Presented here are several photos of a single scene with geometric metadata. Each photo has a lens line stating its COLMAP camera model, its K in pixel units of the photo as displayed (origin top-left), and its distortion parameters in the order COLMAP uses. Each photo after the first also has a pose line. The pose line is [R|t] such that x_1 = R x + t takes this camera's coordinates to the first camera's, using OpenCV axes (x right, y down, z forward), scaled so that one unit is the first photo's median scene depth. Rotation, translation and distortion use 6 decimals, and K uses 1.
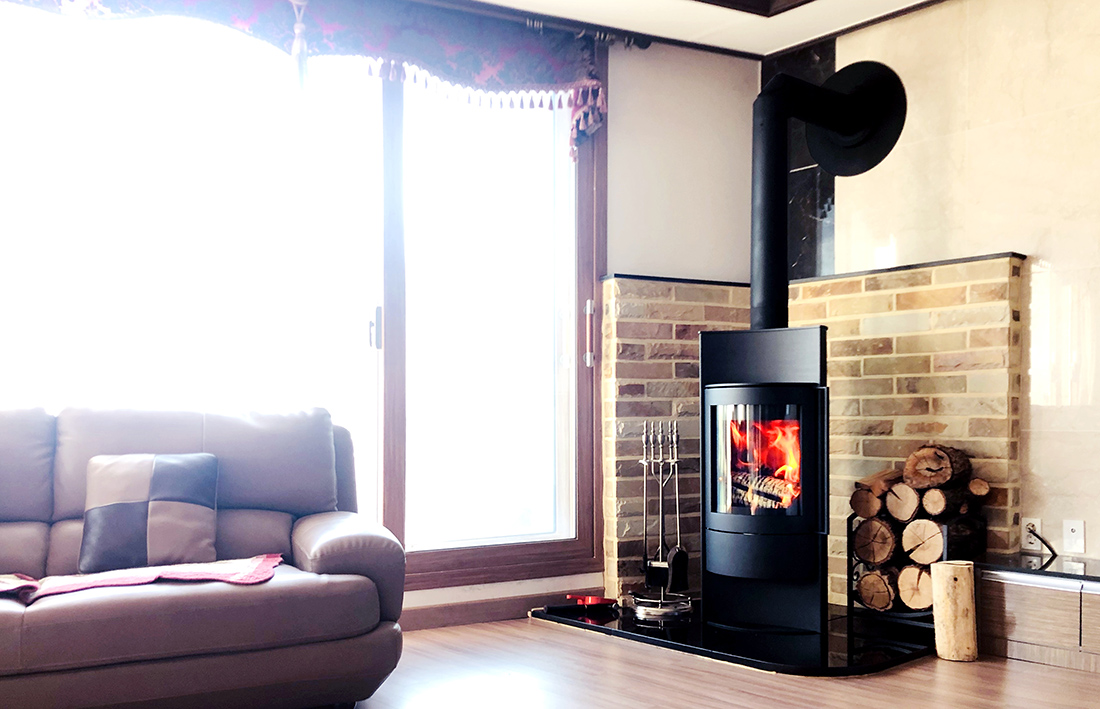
lens RADIAL K [[875.0, 0, 639.9], [0, 875.0, 405.5], [0, 0, 1]] dist [-0.004409, -0.002910]
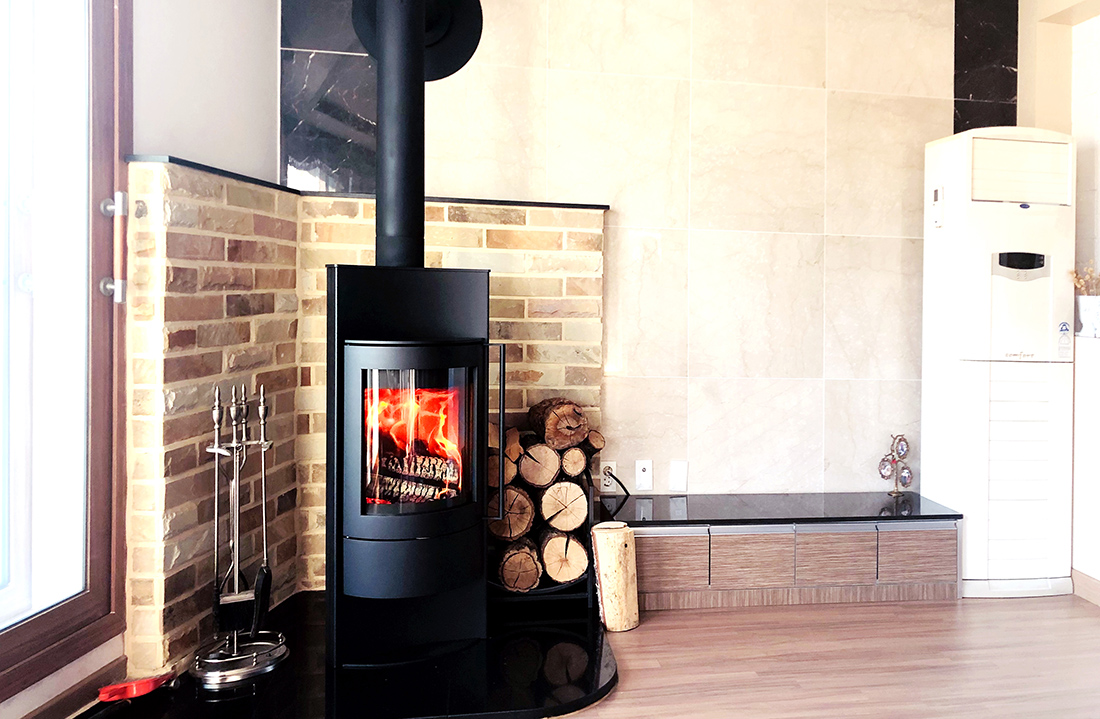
lens RADIAL K [[801.6, 0, 533.0], [0, 801.6, 305.4], [0, 0, 1]] dist [0.092770, -0.154707]
pose [[0.611804, 0.009066, 0.790957, -0.348487], [-0.035139, 0.999259, 0.015726, -0.065484], [-0.790228, -0.037415, 0.611669, 0.461983]]
